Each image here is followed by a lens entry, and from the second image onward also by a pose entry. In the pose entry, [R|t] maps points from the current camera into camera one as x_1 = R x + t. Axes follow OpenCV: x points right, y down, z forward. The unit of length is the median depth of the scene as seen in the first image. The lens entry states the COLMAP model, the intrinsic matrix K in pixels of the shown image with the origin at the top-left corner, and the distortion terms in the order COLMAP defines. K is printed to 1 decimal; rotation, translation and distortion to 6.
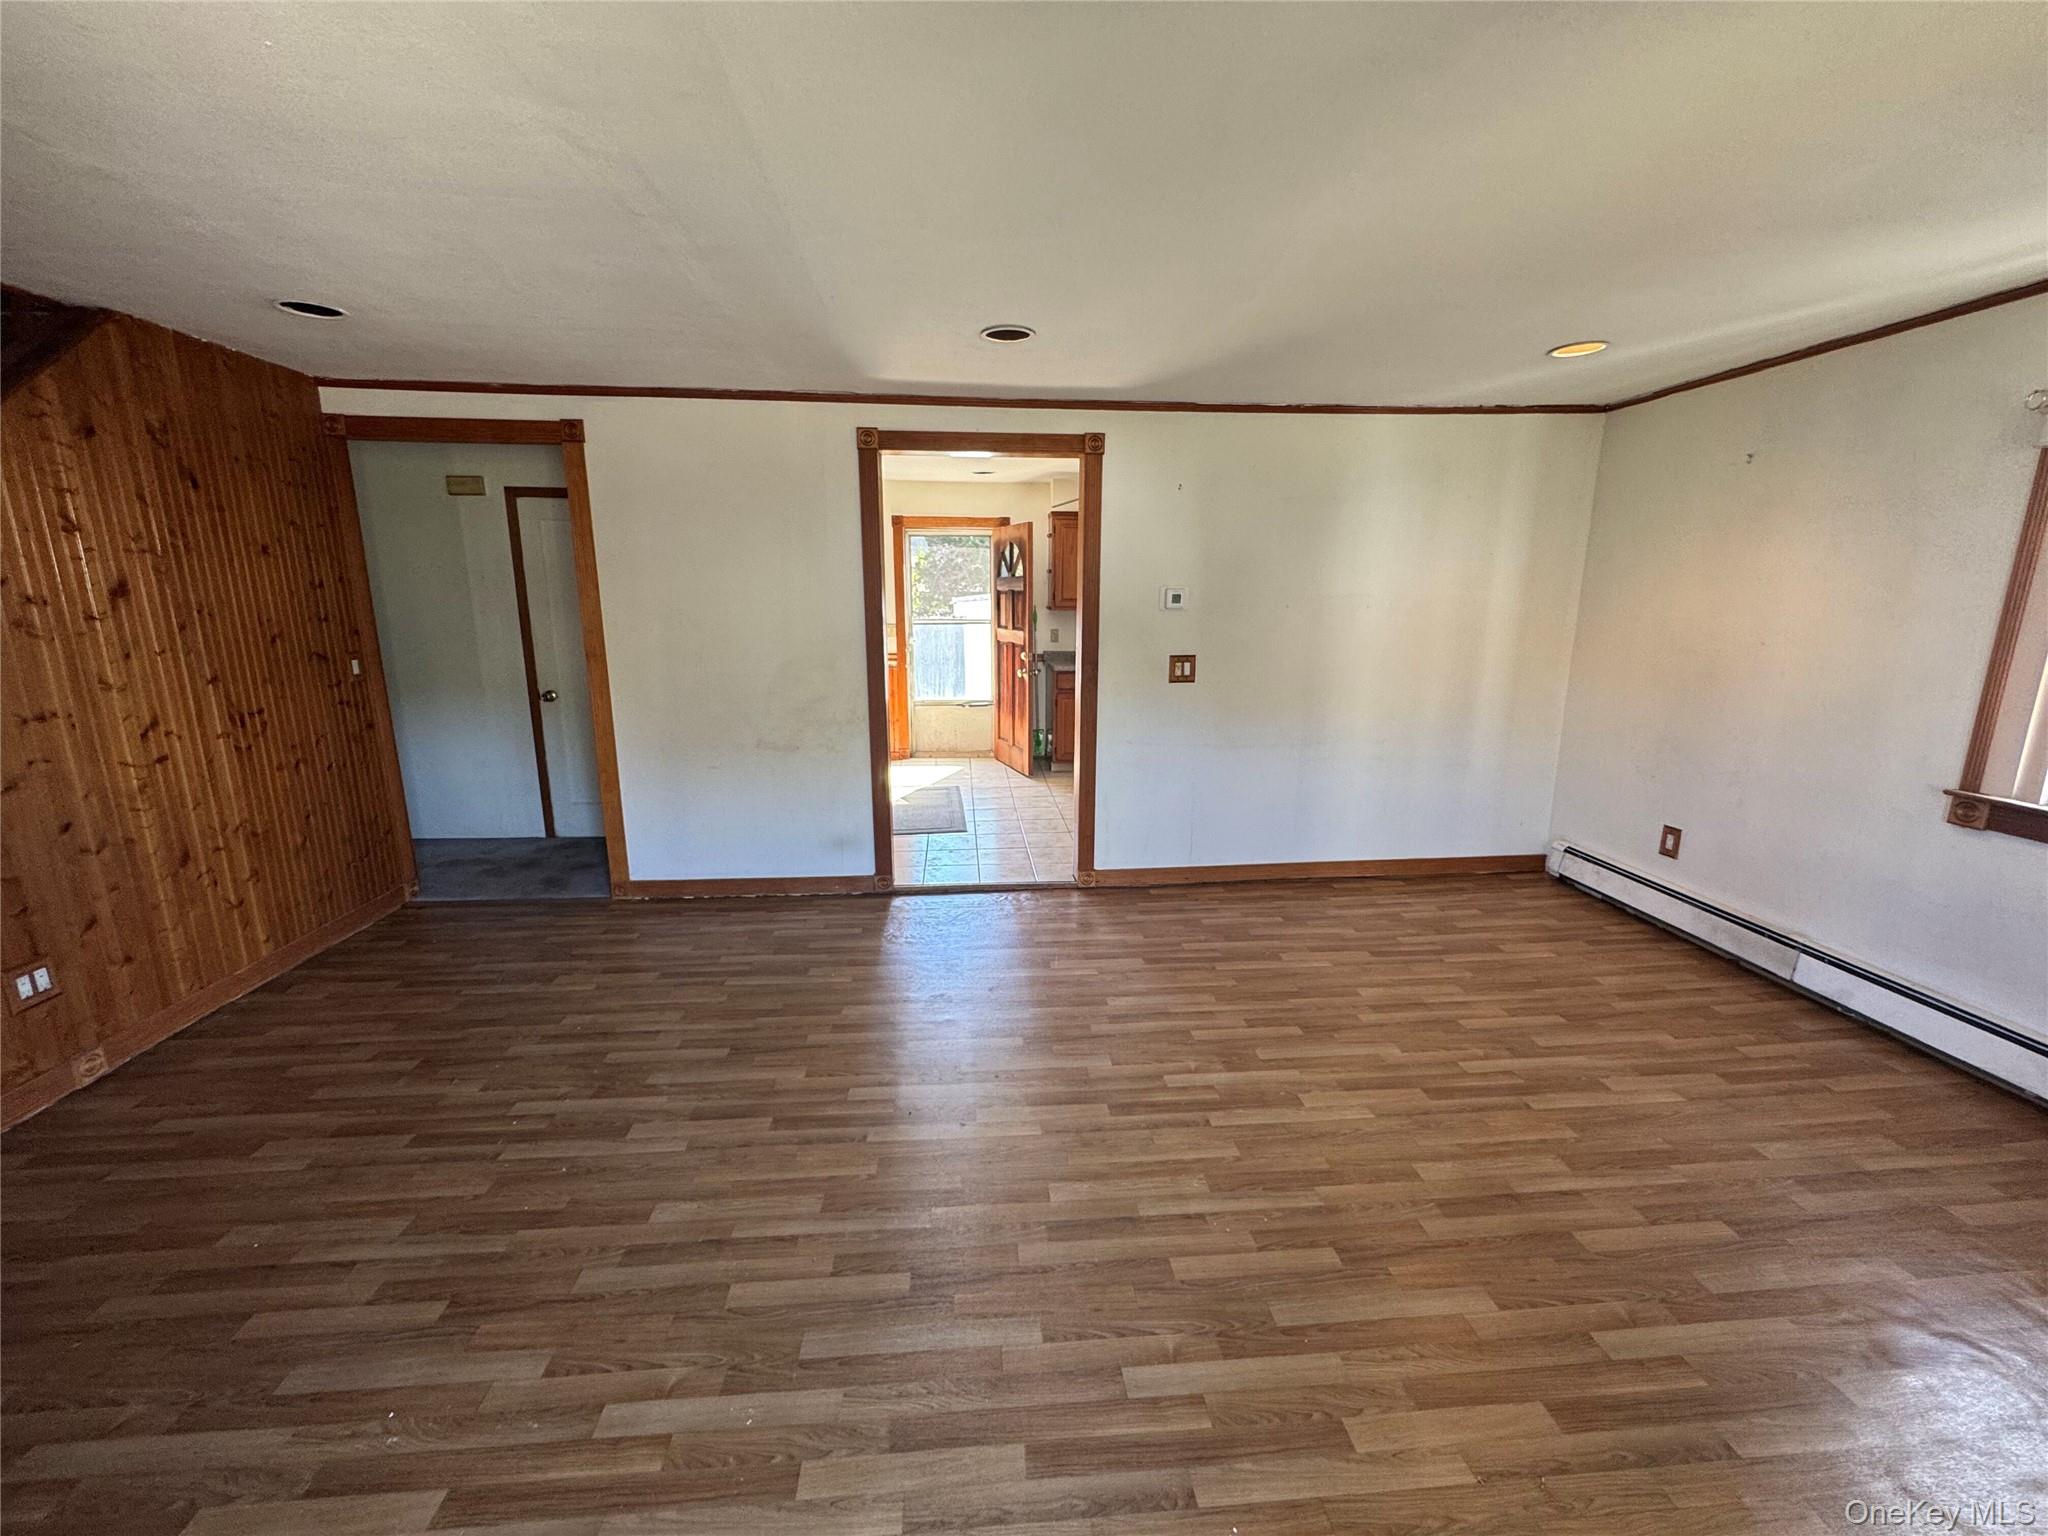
lens RADIAL K [[816.8, 0, 1024.0], [0, 816.8, 768.0], [0, 0, 1]] dist [-0.000158, 0.000013]
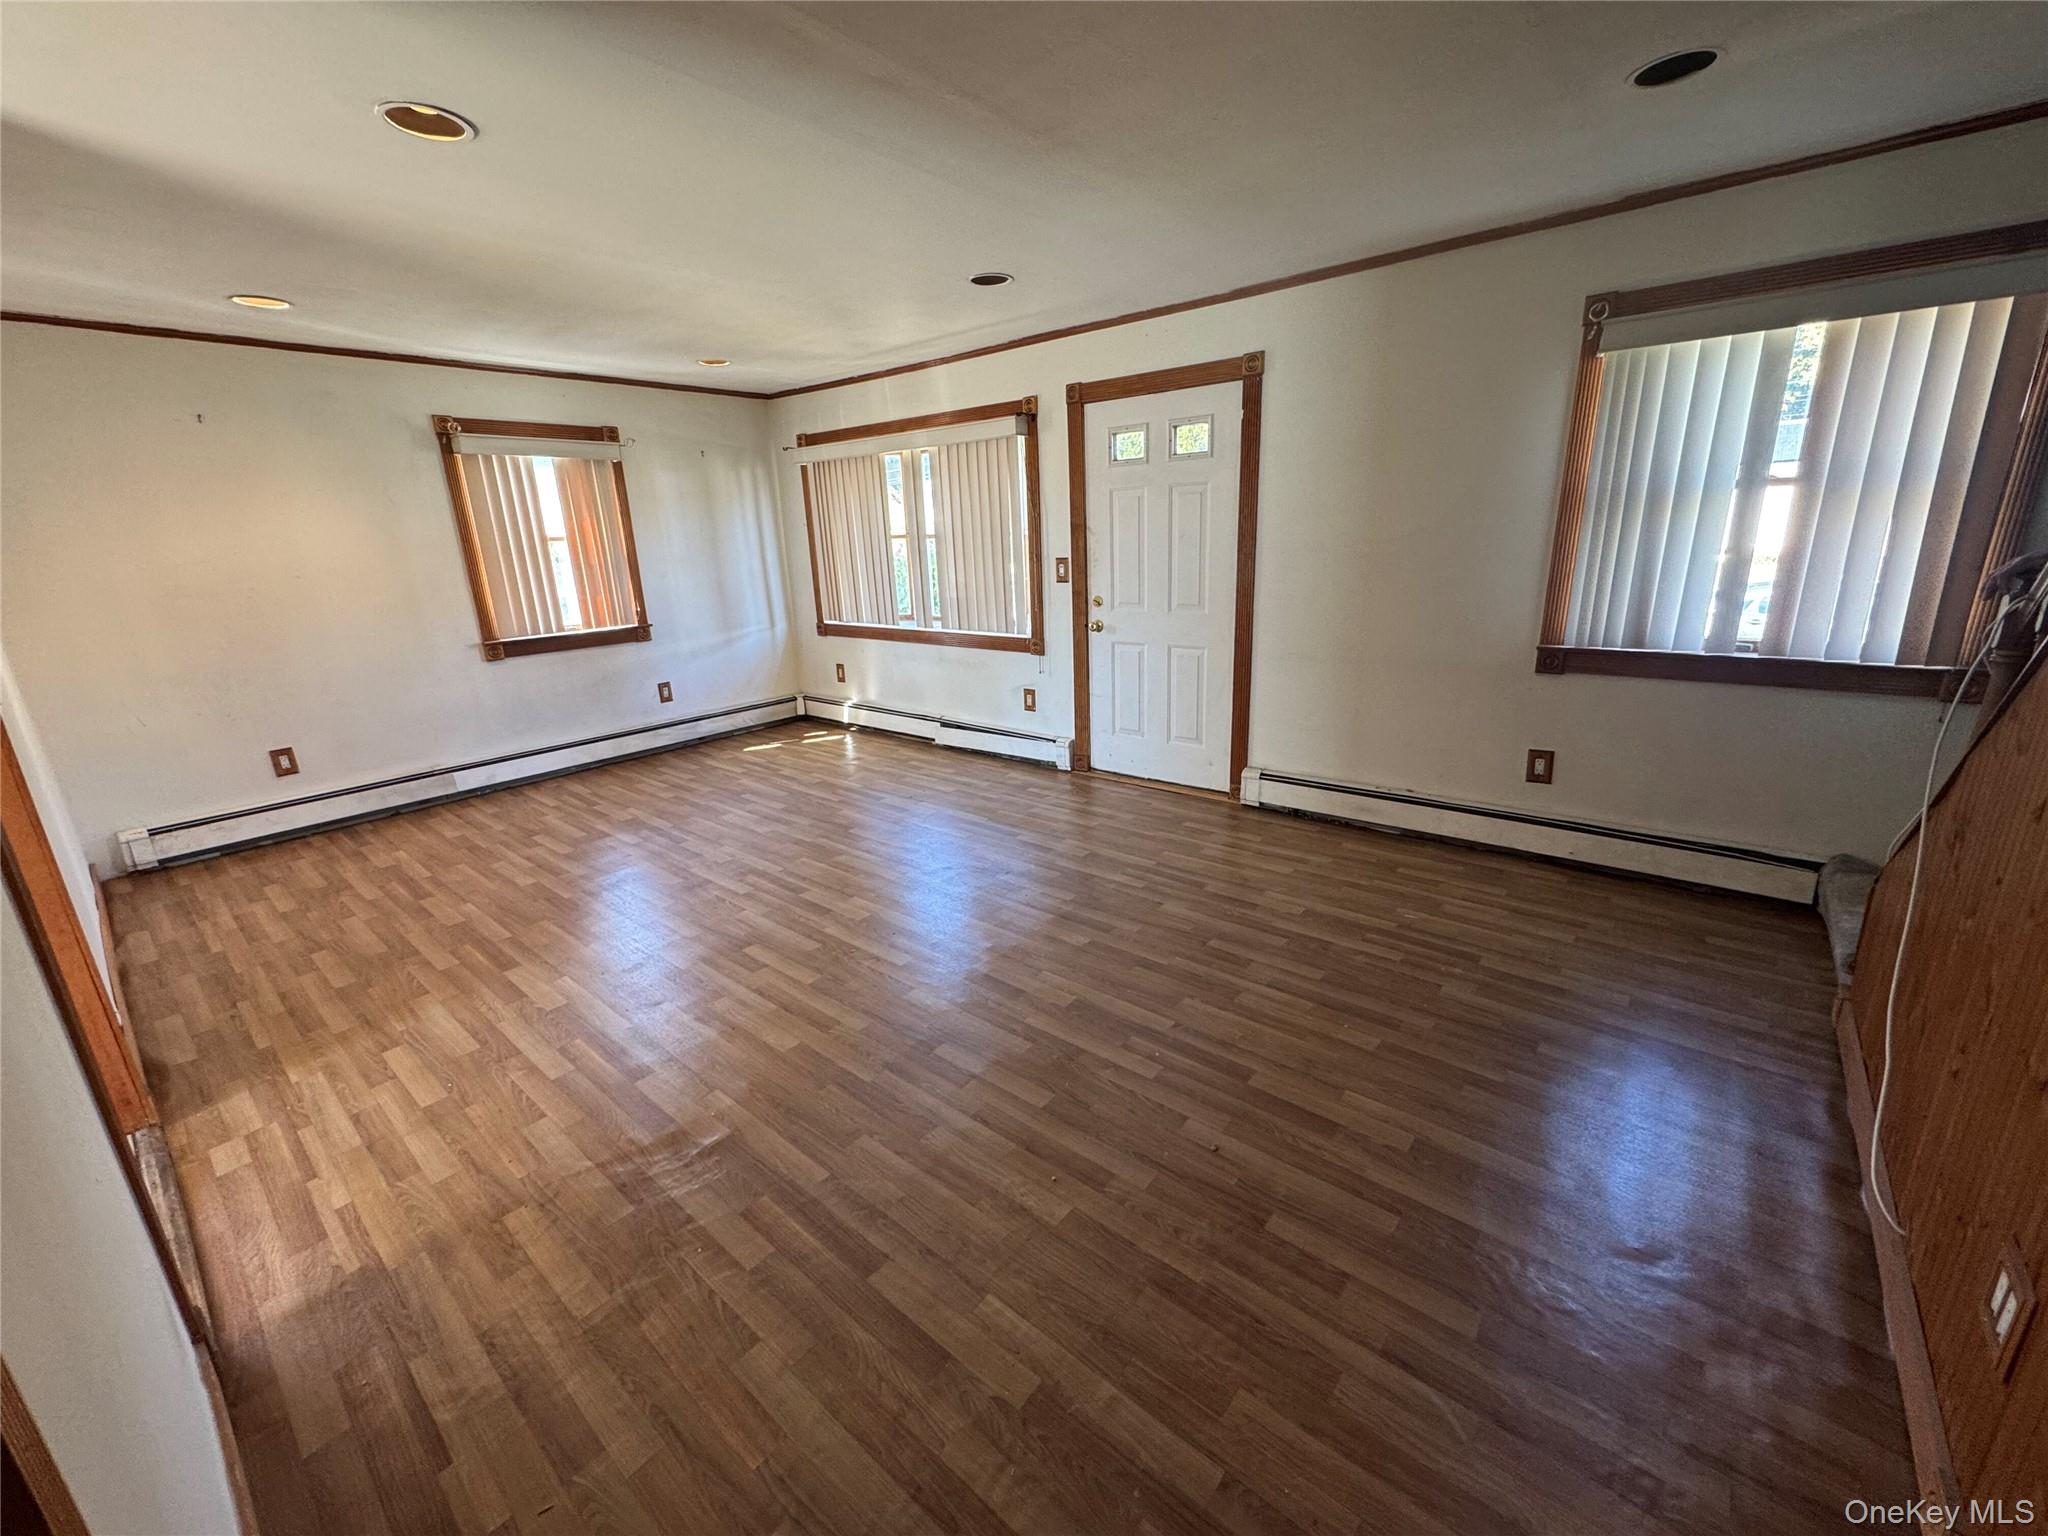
lens RADIAL K [[816.8, 0, 1024.0], [0, 816.8, 768.0], [0, 0, 1]] dist [-0.000158, 0.000013]
pose [[-0.710374, -0.173432, 0.682121, -0.752576], [0.183413, 0.890062, 0.417312, -0.197659], [-0.679506, 0.421557, -0.600468, 1.046556]]
